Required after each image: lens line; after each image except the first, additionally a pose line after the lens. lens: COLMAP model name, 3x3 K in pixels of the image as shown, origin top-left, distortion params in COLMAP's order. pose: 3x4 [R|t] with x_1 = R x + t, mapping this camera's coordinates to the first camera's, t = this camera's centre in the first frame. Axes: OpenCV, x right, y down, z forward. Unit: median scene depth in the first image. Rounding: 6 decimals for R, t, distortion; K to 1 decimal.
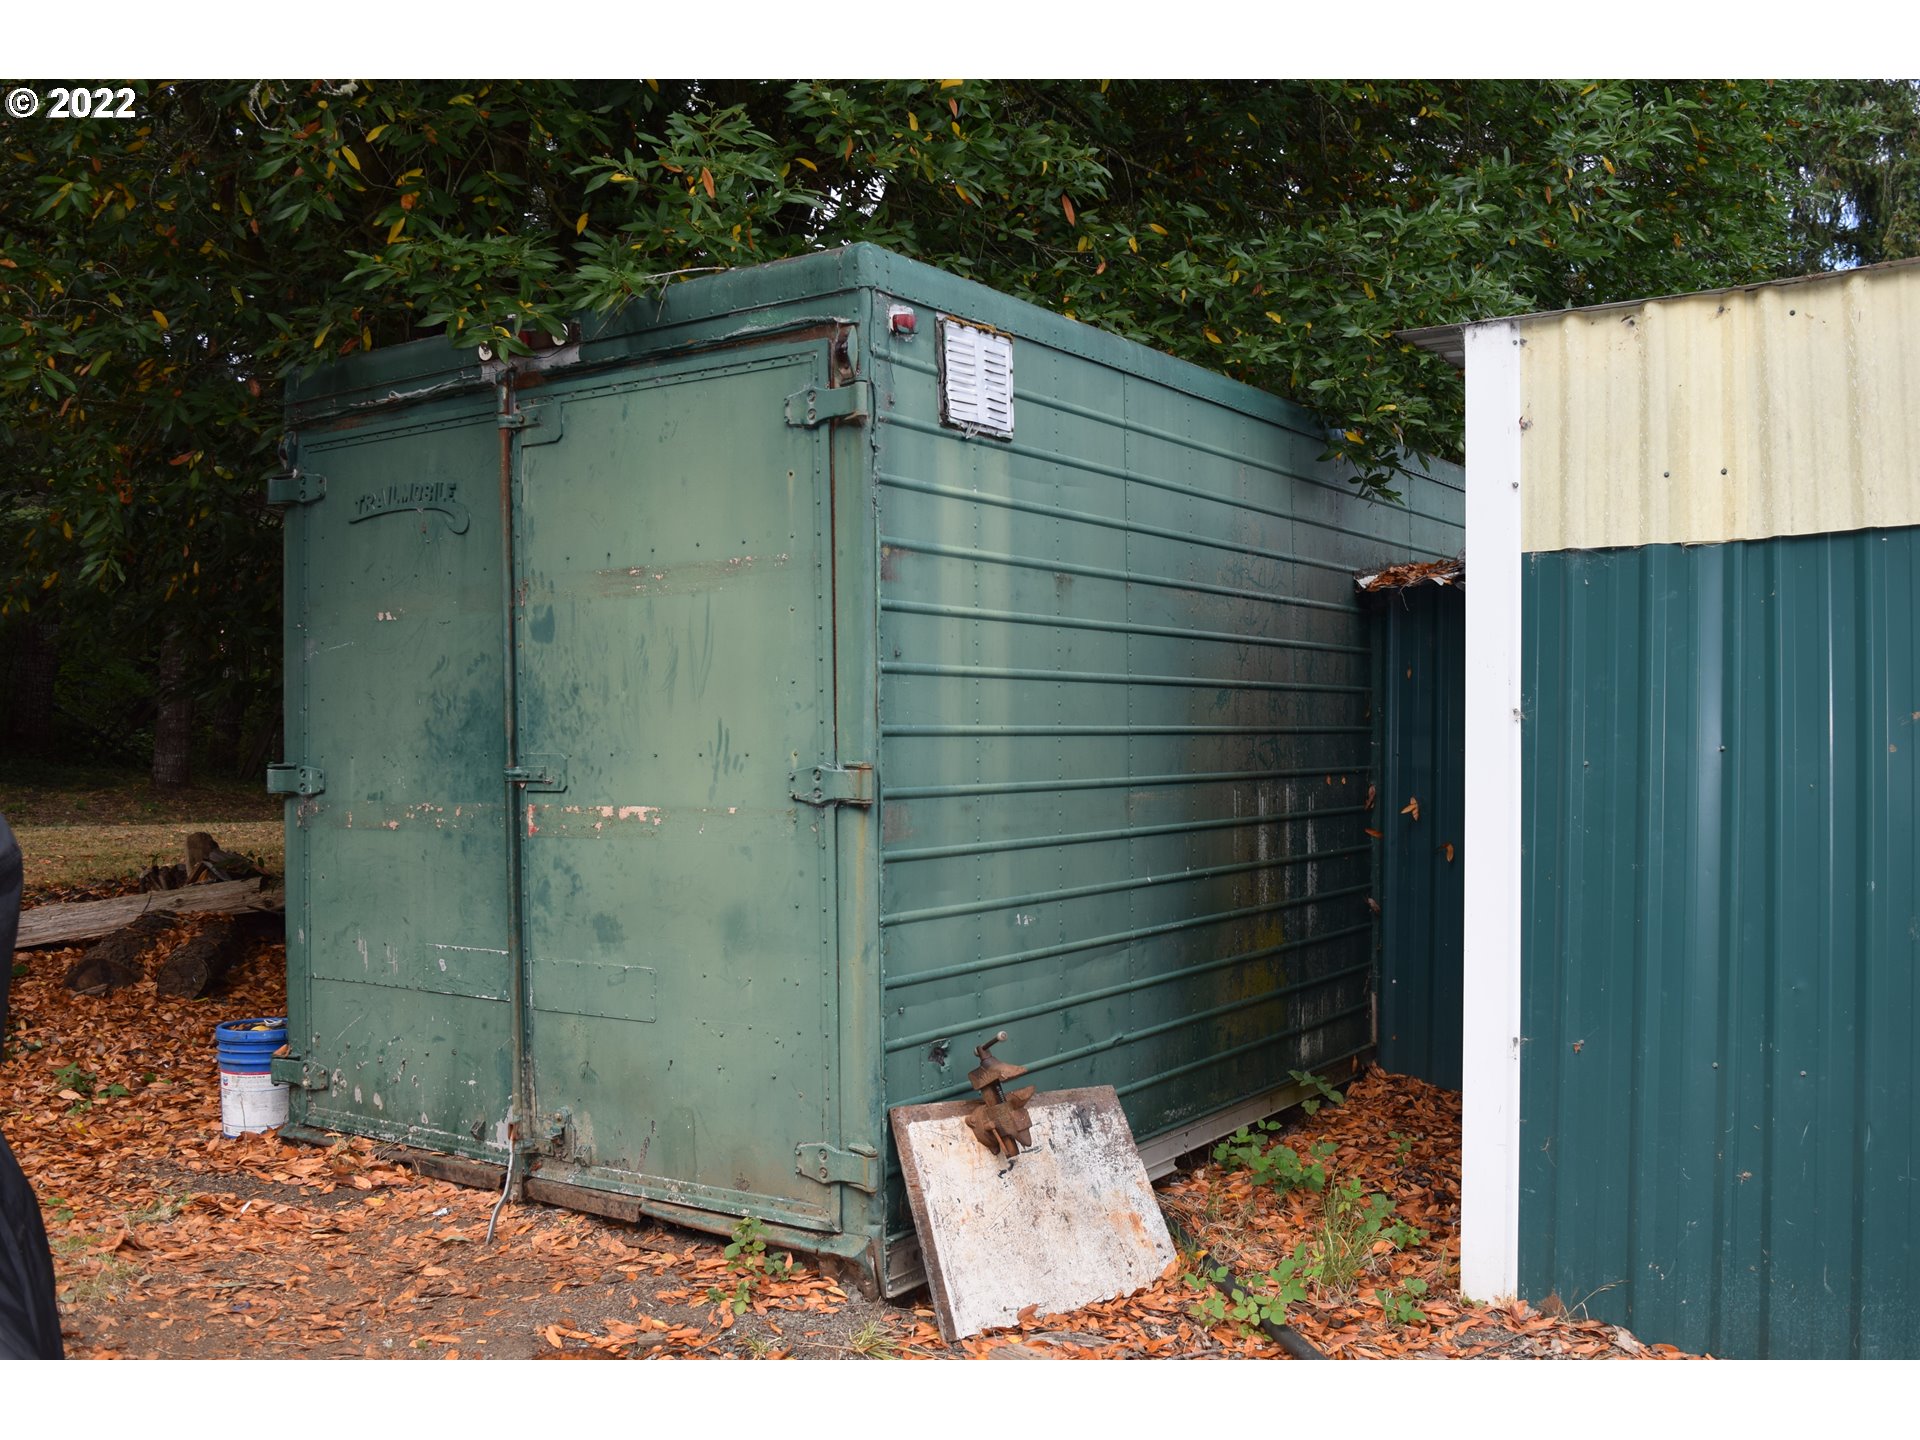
lens RADIAL K [[1672.6, 0, 960.0], [0, 1672.6, 720.0], [0, 0, 1]] dist [-0.053697, 0.004243]
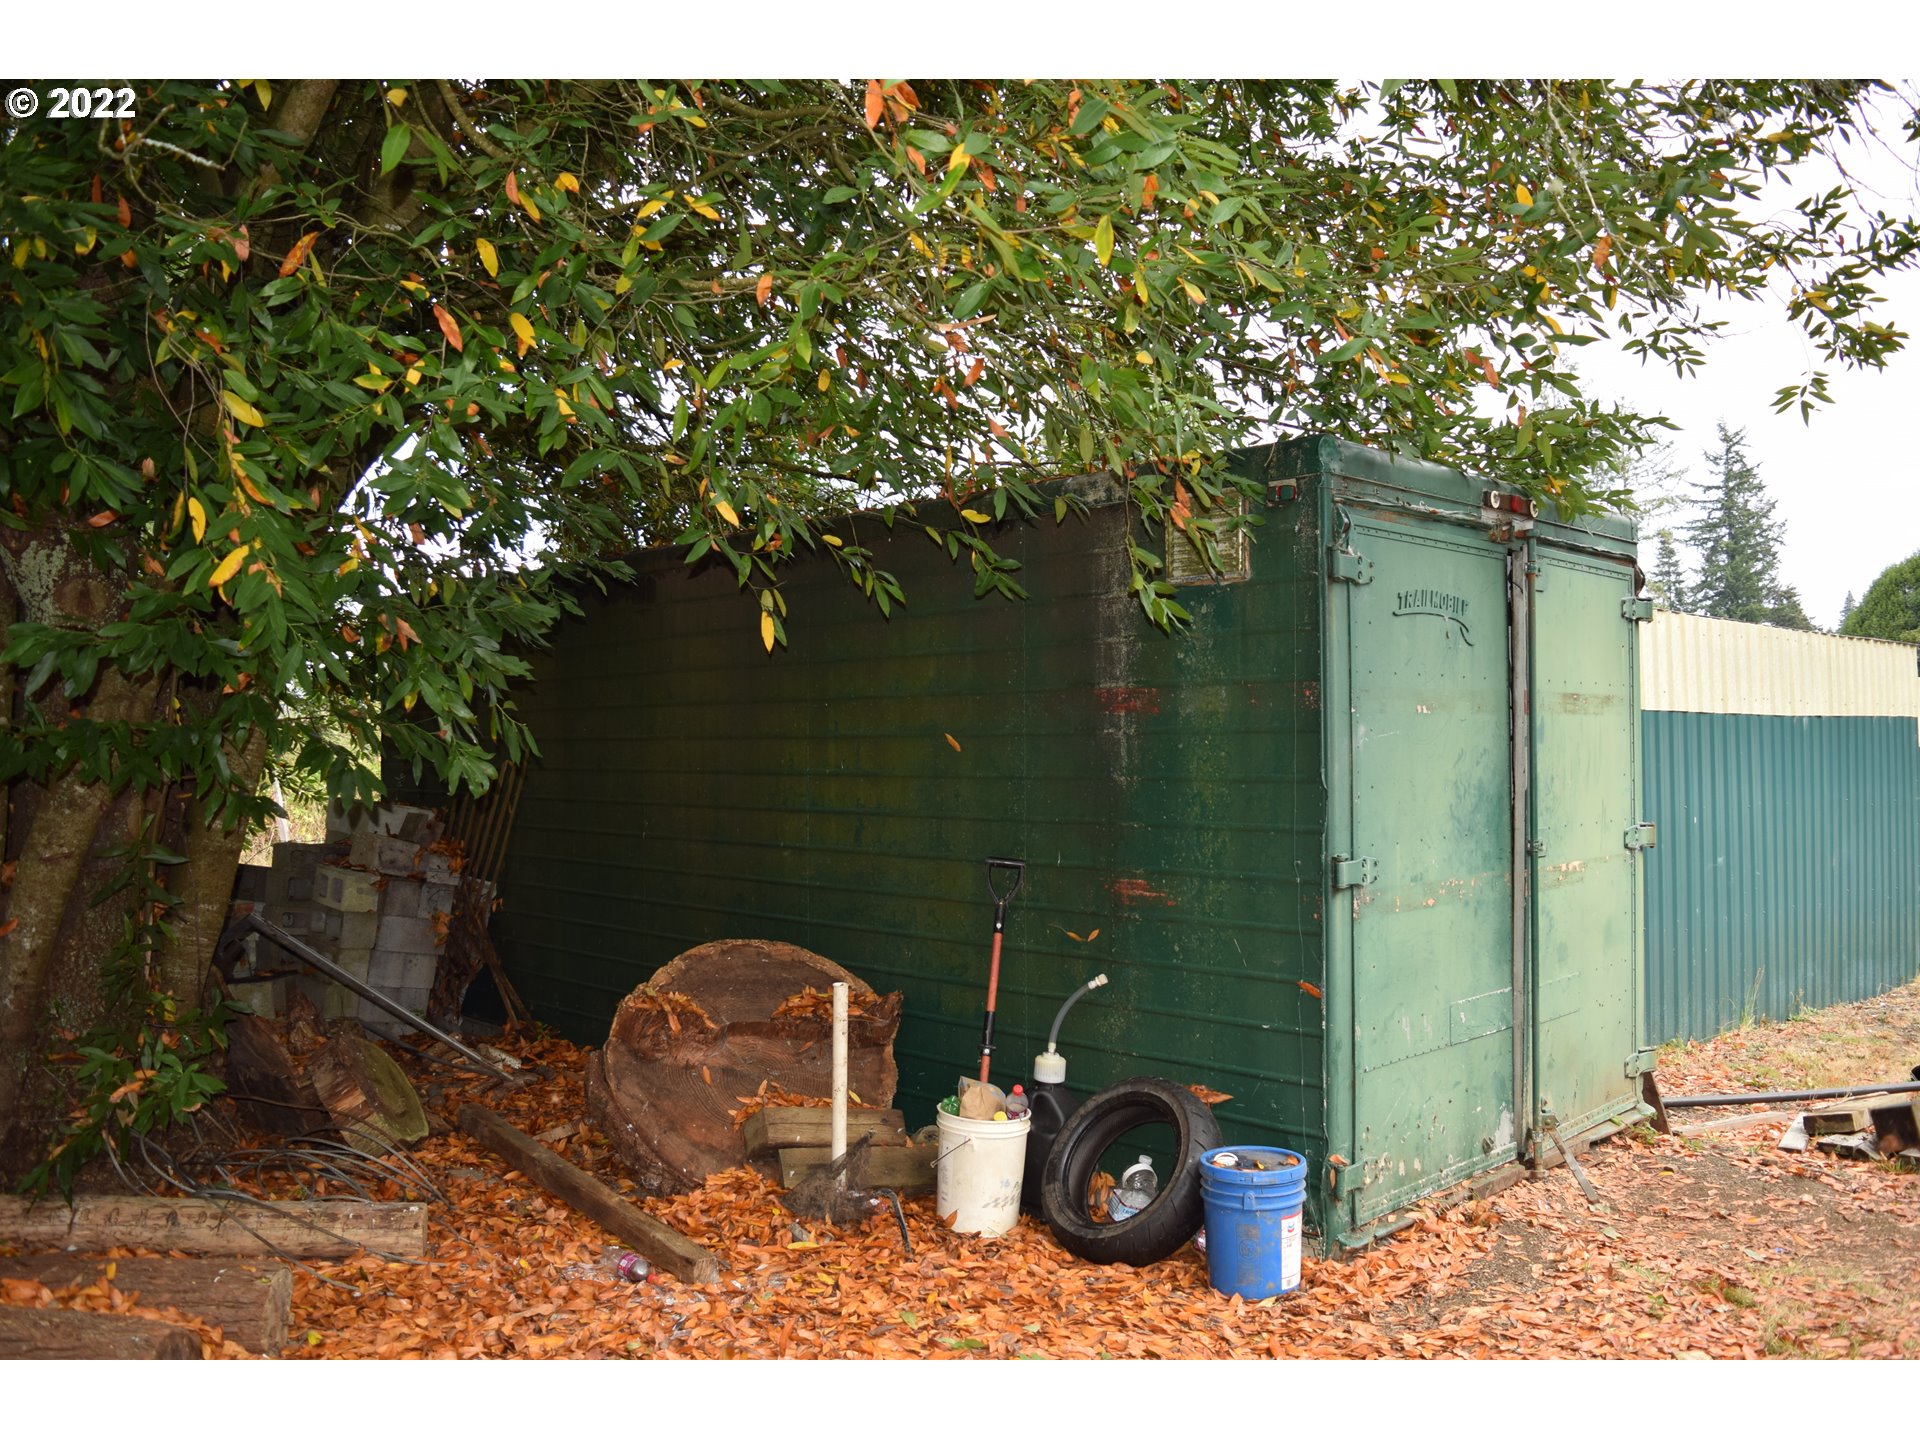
lens RADIAL K [[1672.6, 0, 960.0], [0, 1672.6, 720.0], [0, 0, 1]] dist [-0.053697, 0.004243]
pose [[0.144015, 0.023772, 0.989290, -1.464315], [-0.003196, 0.999717, -0.023557, -0.029564], [-0.989570, 0.000230, 0.144051, 1.144967]]
